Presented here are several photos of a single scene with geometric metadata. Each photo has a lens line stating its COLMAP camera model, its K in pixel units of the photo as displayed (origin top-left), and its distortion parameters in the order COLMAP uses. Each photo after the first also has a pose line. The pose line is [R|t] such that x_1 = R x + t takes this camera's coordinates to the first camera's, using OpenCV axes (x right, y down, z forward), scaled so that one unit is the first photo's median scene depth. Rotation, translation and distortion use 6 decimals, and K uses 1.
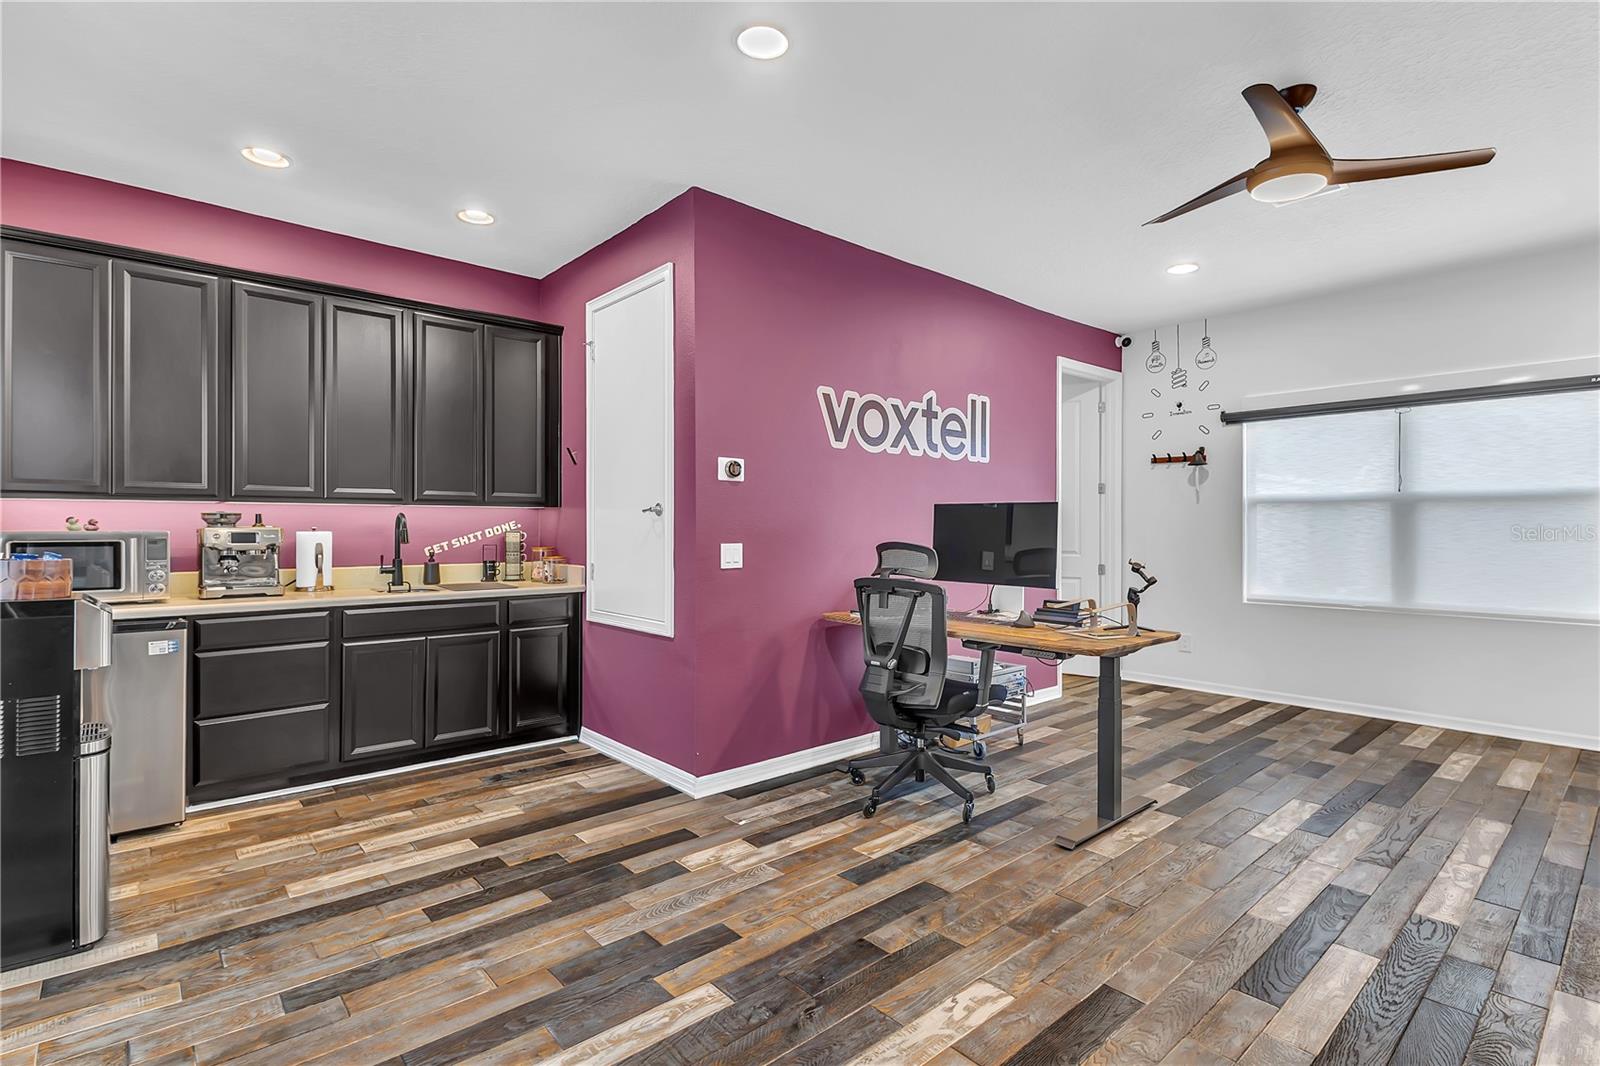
lens RADIAL K [[762.5, 0, 798.5], [0, 762.5, 534.2], [0, 0, 1]] dist [0.006247, 0.000149]
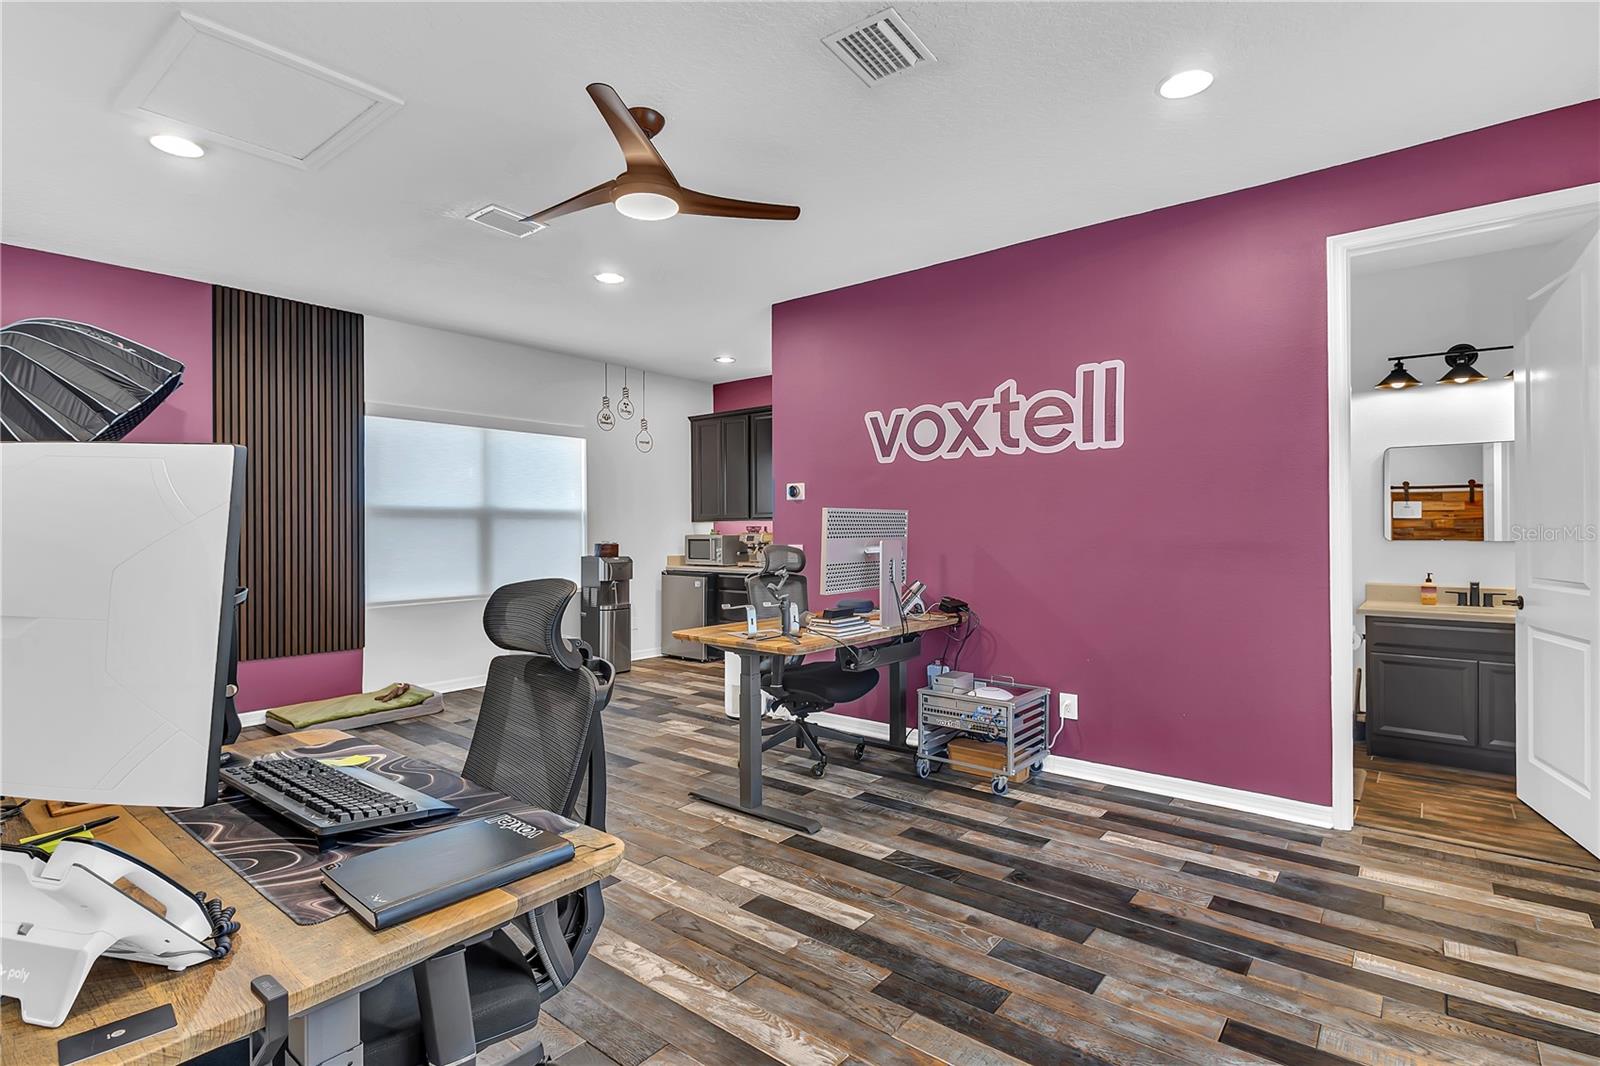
lens RADIAL K [[762.5, 0, 823.6], [0, 762.5, 534.2], [0, 0, 1]] dist [0.006247, 0.000149]
pose [[0.182315, 0.001564, -0.983239, 1.252142], [-0.007160, 0.999974, 0.000263, -0.007562], [0.983214, 0.006993, 0.182321, 0.769877]]
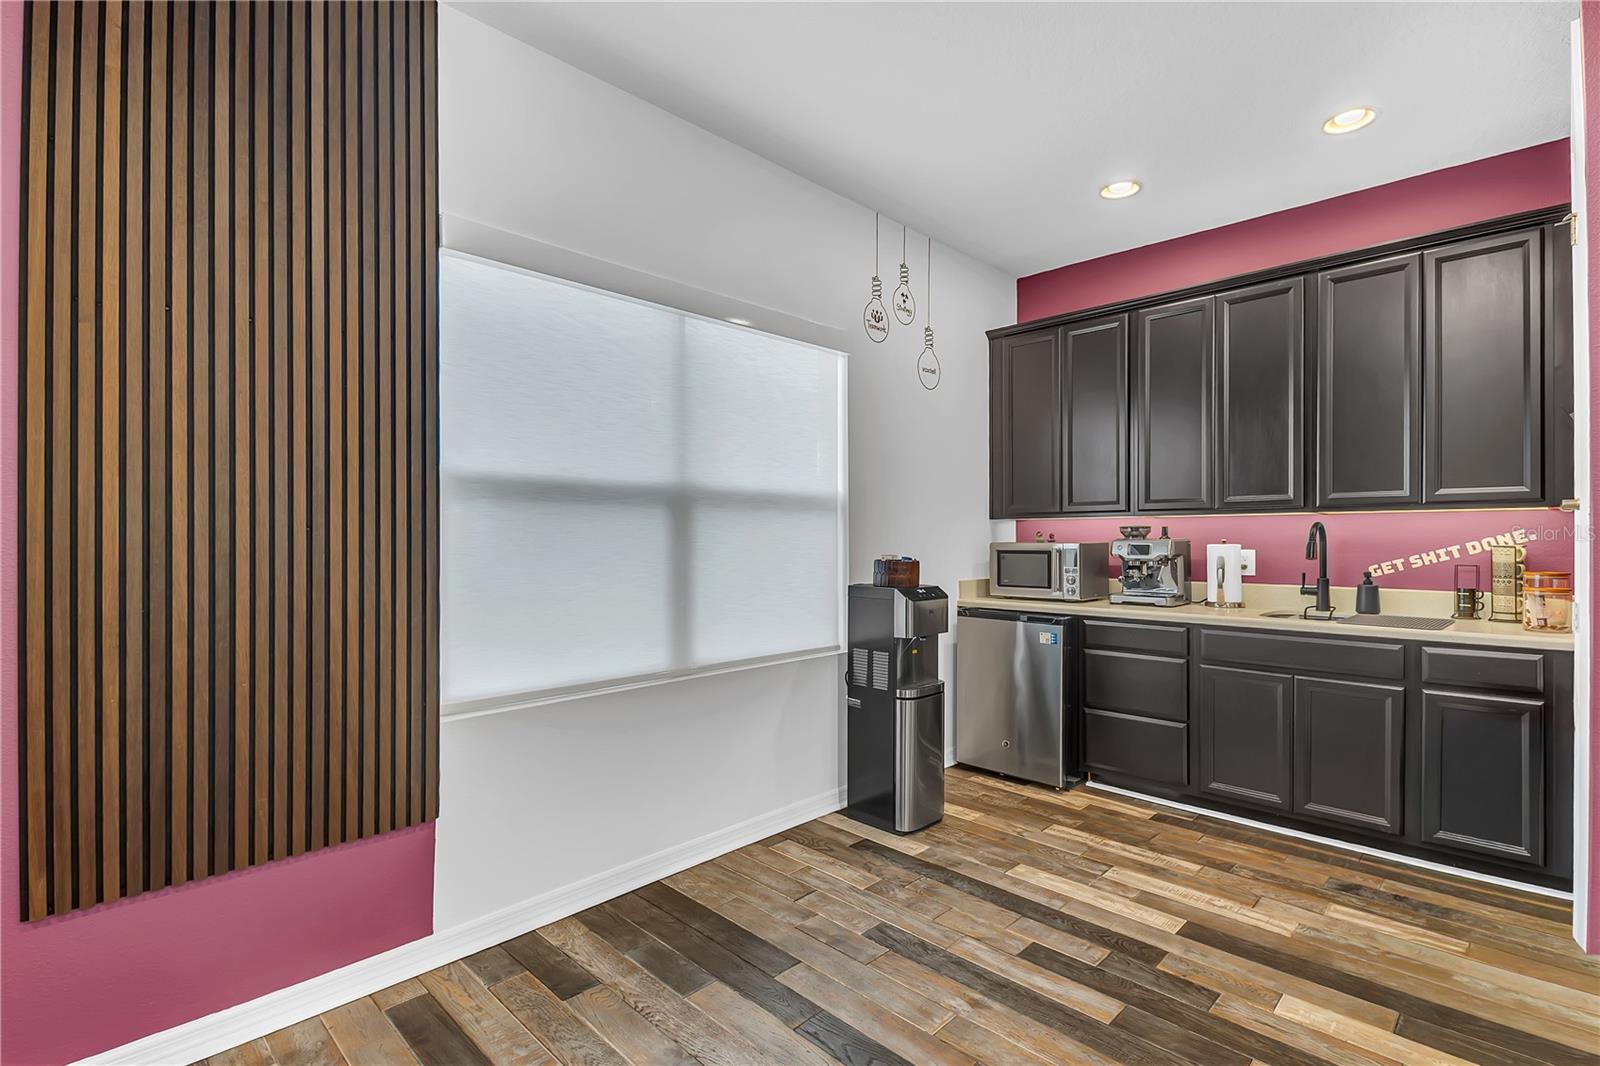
lens RADIAL K [[762.5, 0, 790.1], [0, 762.5, 536.2], [0, 0, 1]] dist [0.006247, 0.000149]
pose [[0.069820, -0.001837, -0.997558, 0.285985], [-0.008863, 0.999958, -0.002462, -0.006224], [0.997520, 0.009013, 0.069801, 0.411837]]
